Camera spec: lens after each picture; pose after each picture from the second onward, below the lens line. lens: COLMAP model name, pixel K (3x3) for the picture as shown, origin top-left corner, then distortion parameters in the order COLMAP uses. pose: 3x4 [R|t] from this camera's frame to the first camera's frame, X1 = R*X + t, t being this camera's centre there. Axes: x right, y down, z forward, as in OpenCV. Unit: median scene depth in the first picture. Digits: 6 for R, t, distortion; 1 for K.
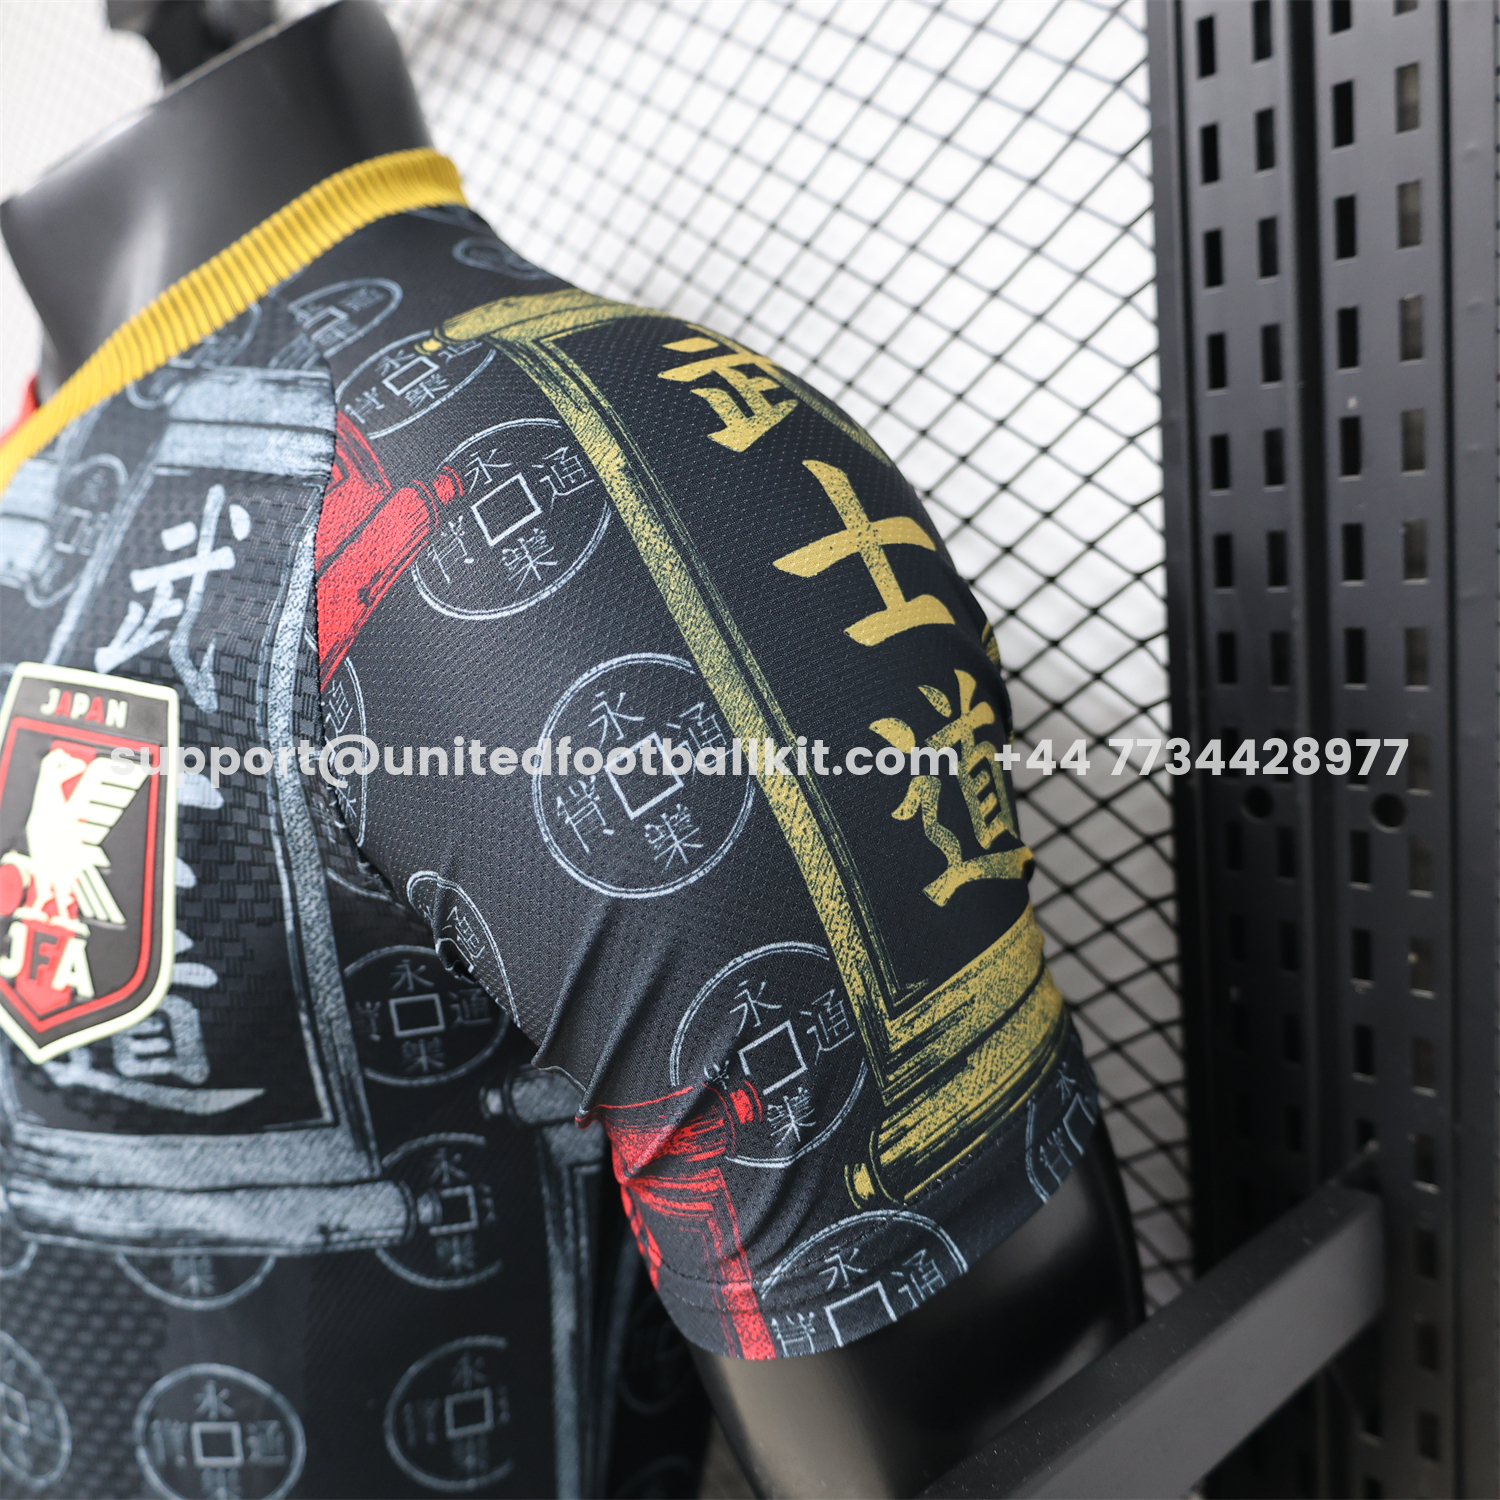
lens RADIAL K [[1582.6, 0, 750.0], [0, 1582.6, 750.0], [0, 0, 1]] dist [0.082912, -0.000365]
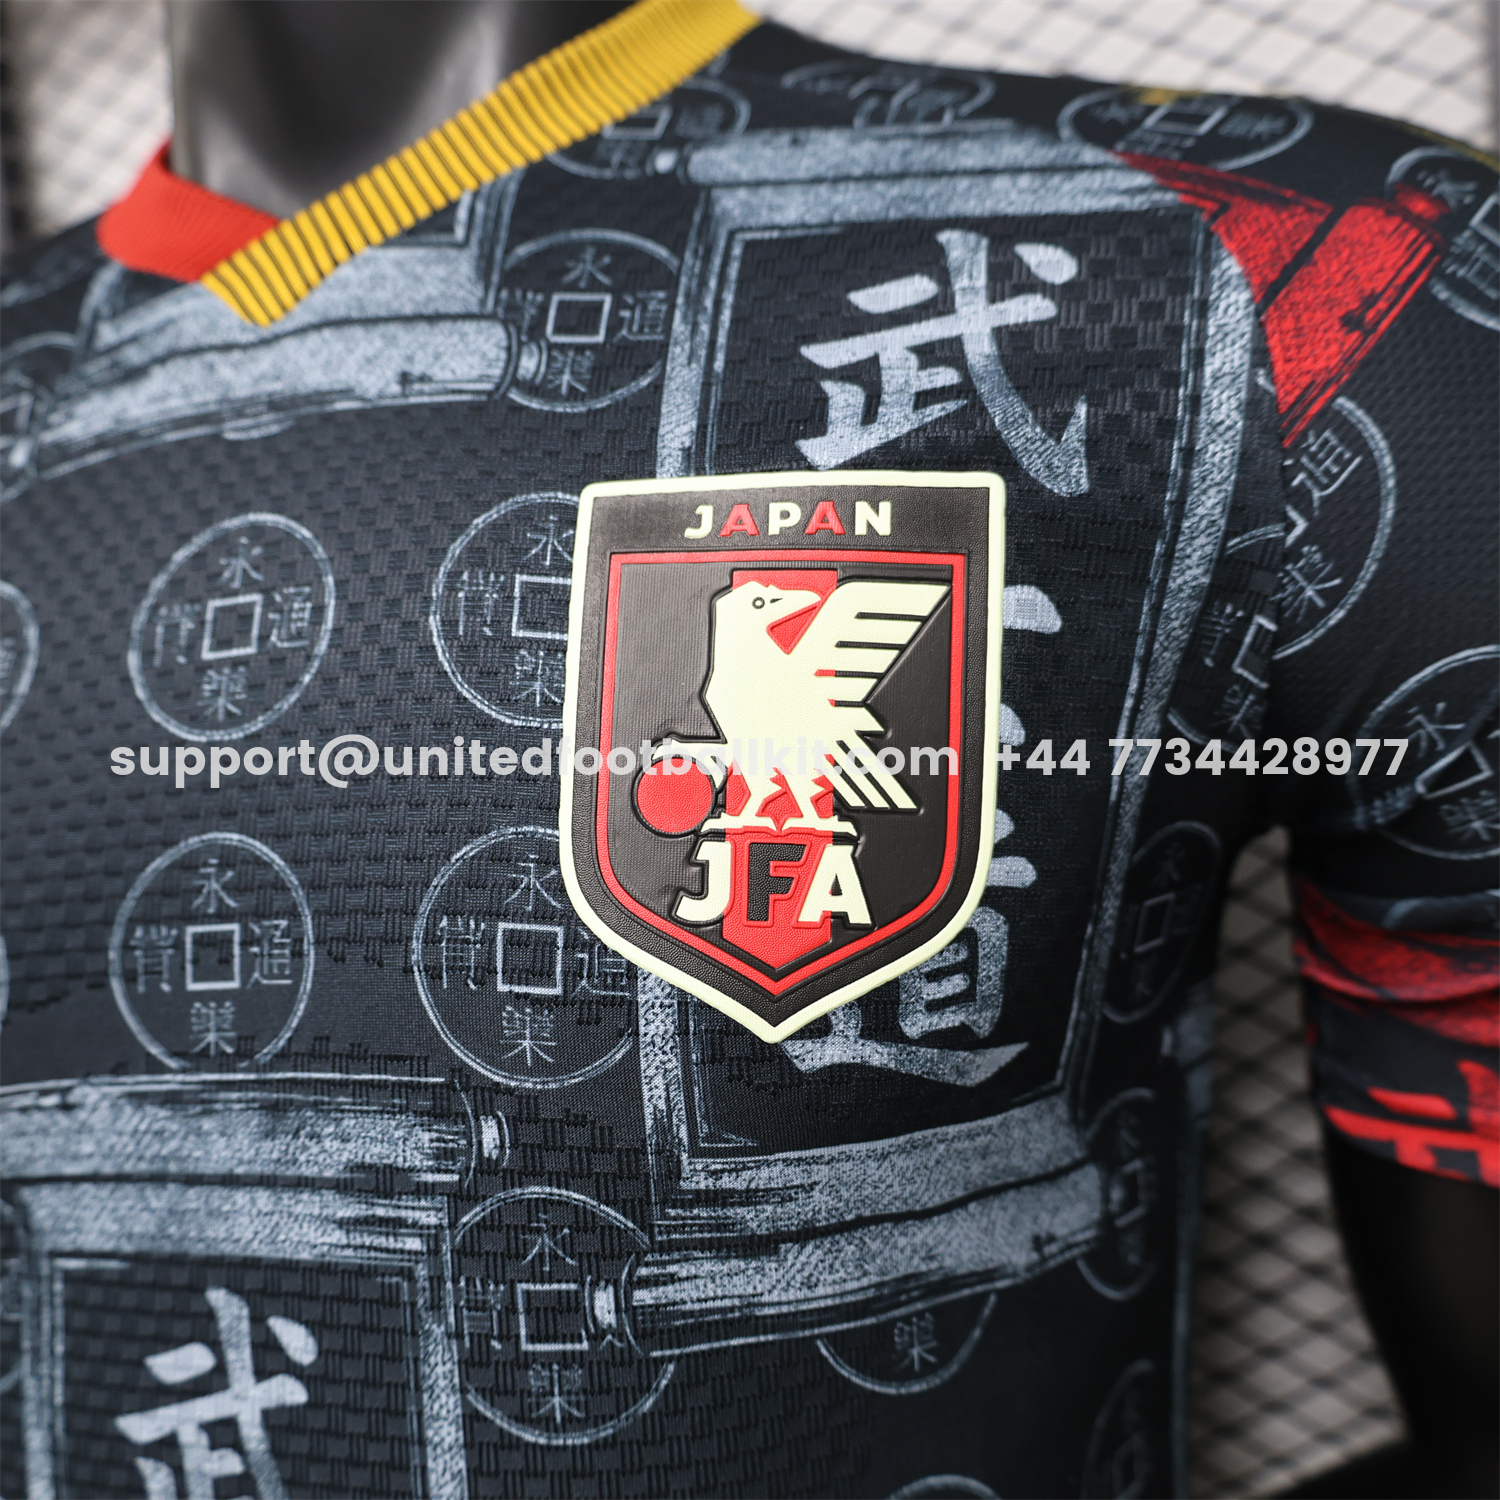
lens RADIAL K [[1544.6, 0, 749.9], [0, 1544.6, 675.2], [0, 0, 1]] dist [-0.015788, 0.003075]
pose [[0.854959, -0.023097, 0.518181, -0.789935], [0.110235, 0.984278, -0.138007, 0.133341], [-0.506847, 0.175112, 0.844063, 0.449731]]
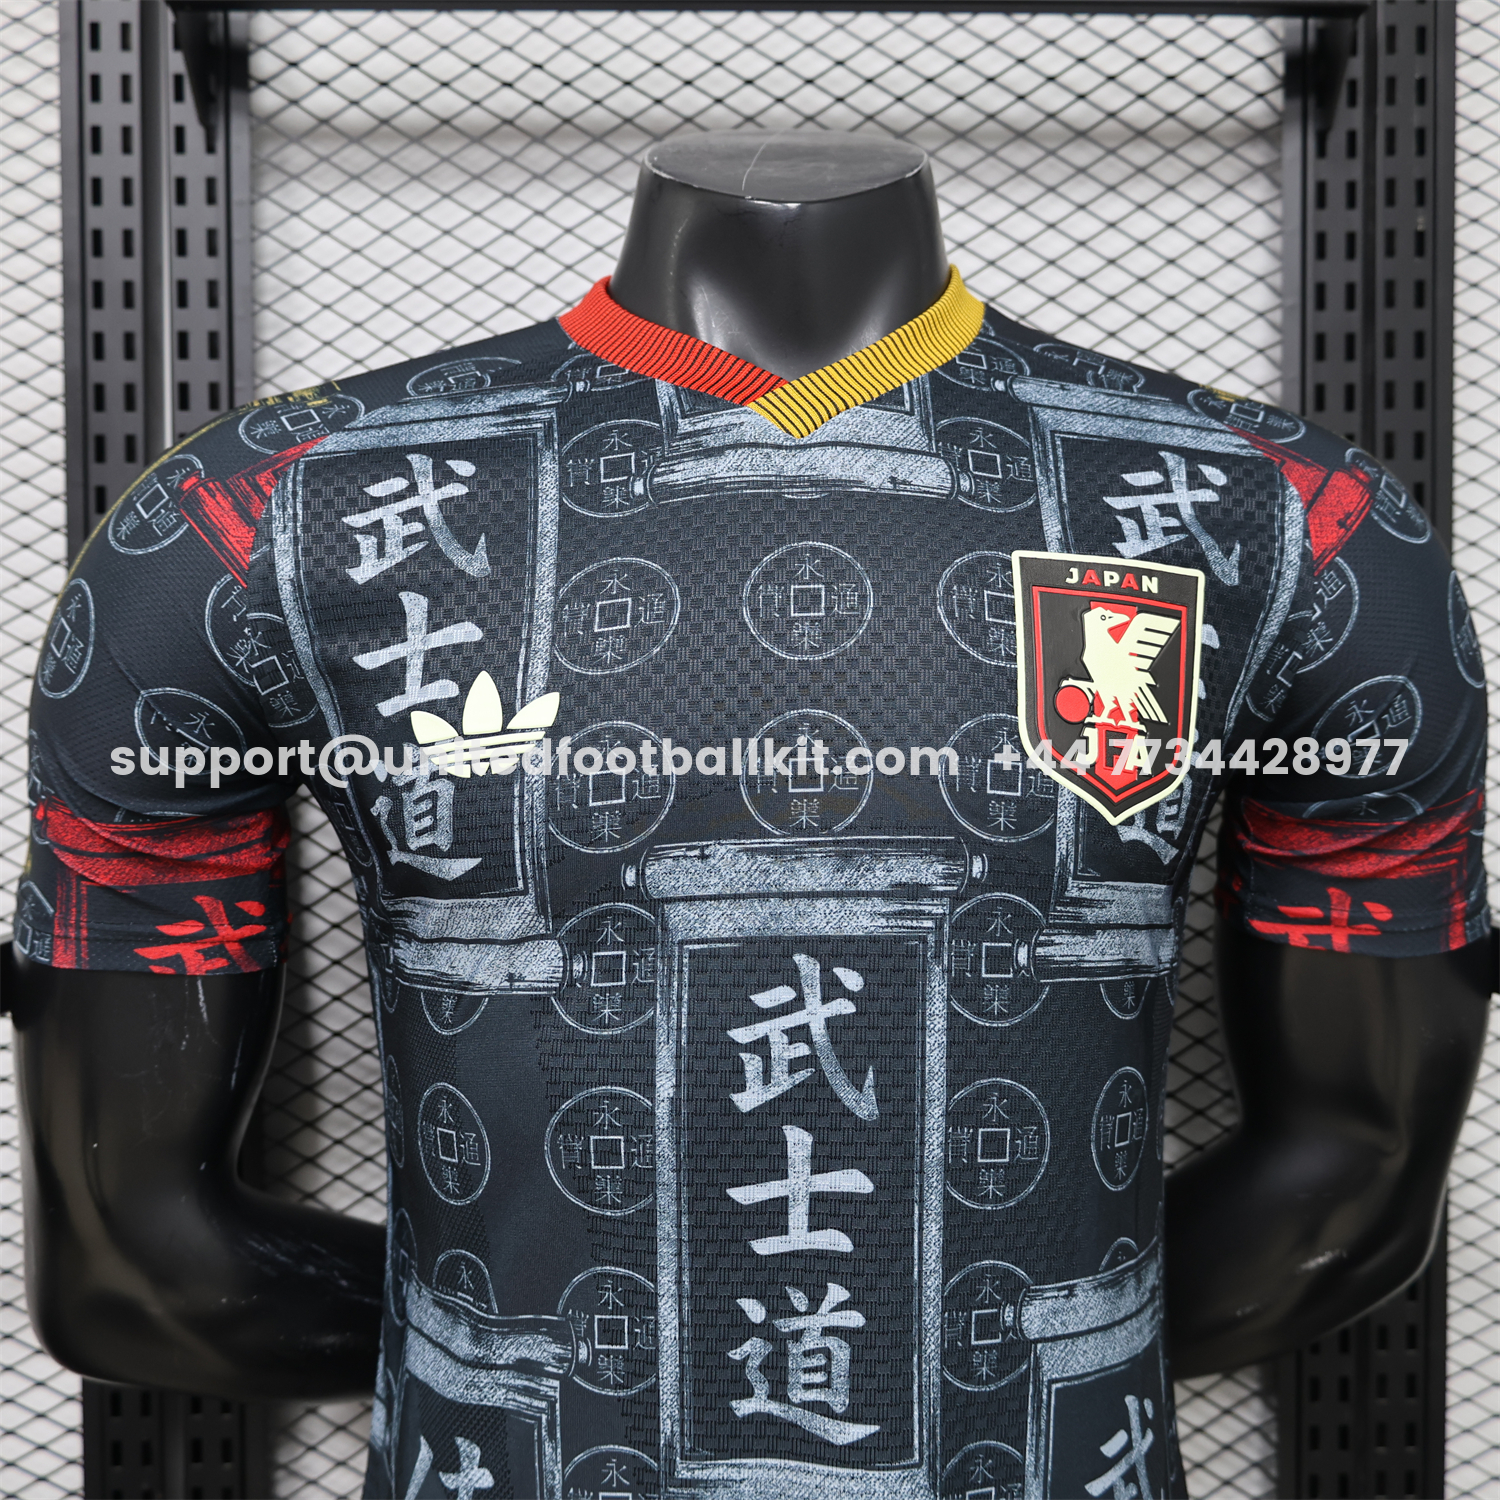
lens RADIAL K [[1544.6, 0, 749.9], [0, 1544.6, 675.2], [0, 0, 1]] dist [-0.015788, 0.003075]
pose [[0.627013, 0.098612, 0.772742, -1.707778], [0.070427, 0.980718, -0.182298, 0.291849], [-0.775818, 0.168725, 0.607978, 0.421545]]
